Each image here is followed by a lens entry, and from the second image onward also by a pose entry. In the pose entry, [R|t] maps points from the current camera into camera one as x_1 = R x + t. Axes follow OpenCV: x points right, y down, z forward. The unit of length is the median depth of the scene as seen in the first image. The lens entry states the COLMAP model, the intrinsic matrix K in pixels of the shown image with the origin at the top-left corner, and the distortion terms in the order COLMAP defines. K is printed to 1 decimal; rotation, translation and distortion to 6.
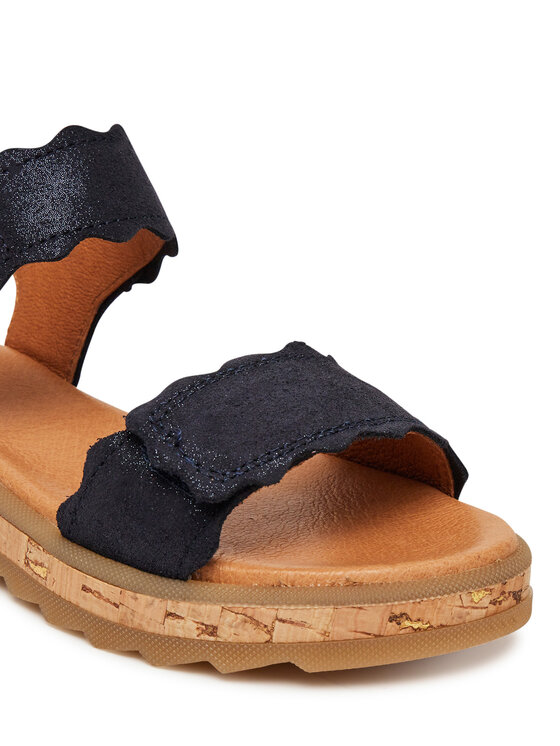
lens RADIAL K [[2232.4, 0, 282.4], [0, 2232.4, 365.1], [0, 0, 1]] dist [0.129798, 0.000000]
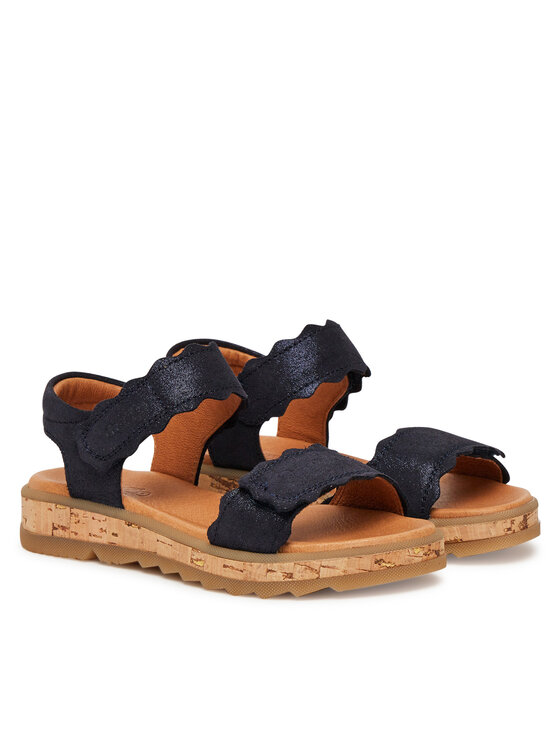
lens RADIAL K [[3441.4, 0, 278.2], [0, 3441.4, 371.0], [0, 0, 1]] dist [1.225891, 0.000000]
pose [[0.996479, -0.079859, 0.025542, -0.108026], [0.082292, 0.989887, -0.115546, 0.296697], [-0.016056, 0.117241, 0.992974, -2.176858]]
